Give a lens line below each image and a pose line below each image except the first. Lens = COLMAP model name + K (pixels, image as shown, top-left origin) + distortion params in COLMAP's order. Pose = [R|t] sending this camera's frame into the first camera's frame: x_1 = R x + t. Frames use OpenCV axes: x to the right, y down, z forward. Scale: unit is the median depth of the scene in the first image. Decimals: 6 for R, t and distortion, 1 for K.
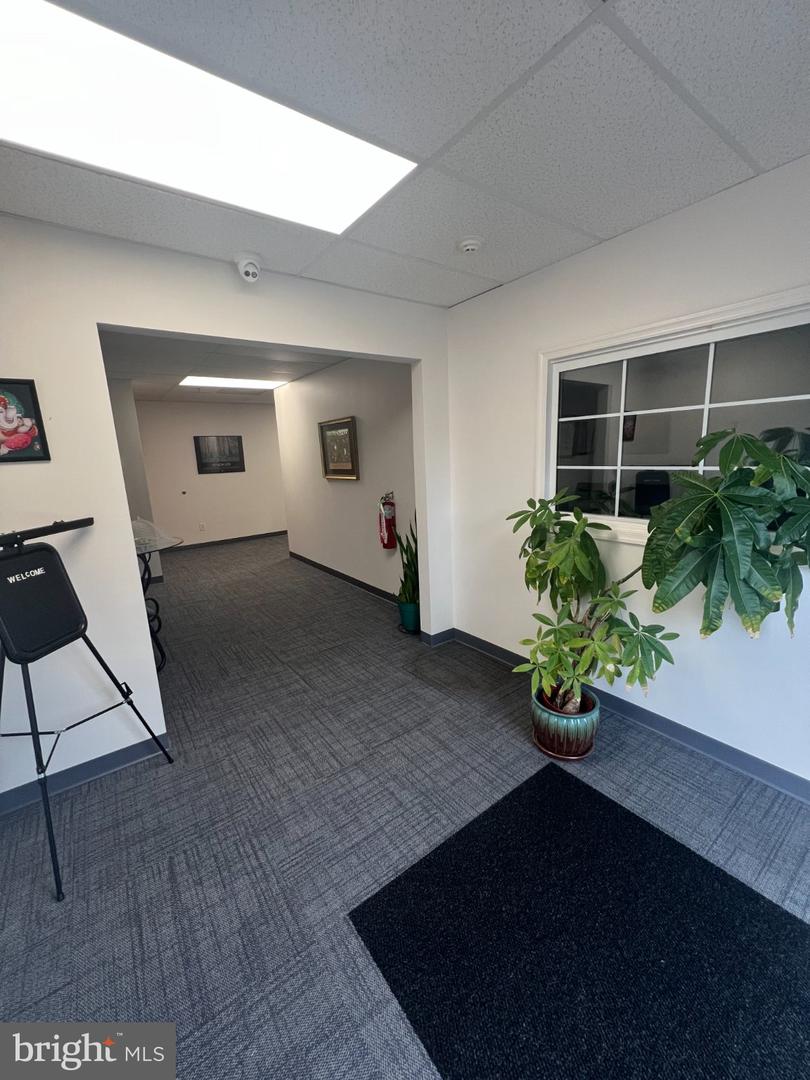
lens RADIAL K [[433.7, 0, 405.0], [0, 433.7, 533.1], [0, 0, 1]] dist [0.000639, 0.000061]
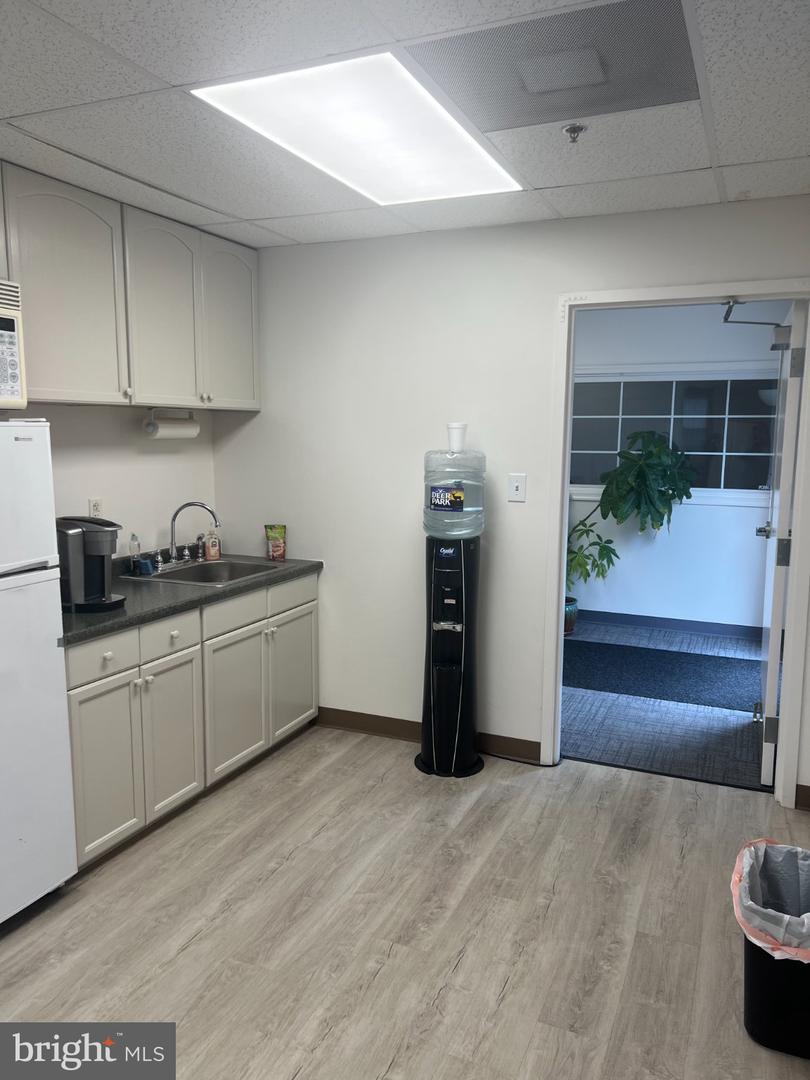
lens RADIAL K [[813.6, 0, 404.2], [0, 813.6, 542.5], [0, 0, 1]] dist [0.012081, 0.012404]
pose [[0.864380, -0.027891, 0.502064, -2.130430], [0.055394, 0.997665, -0.039946, 0.366311], [-0.499778, 0.062340, 0.863907, -1.692678]]
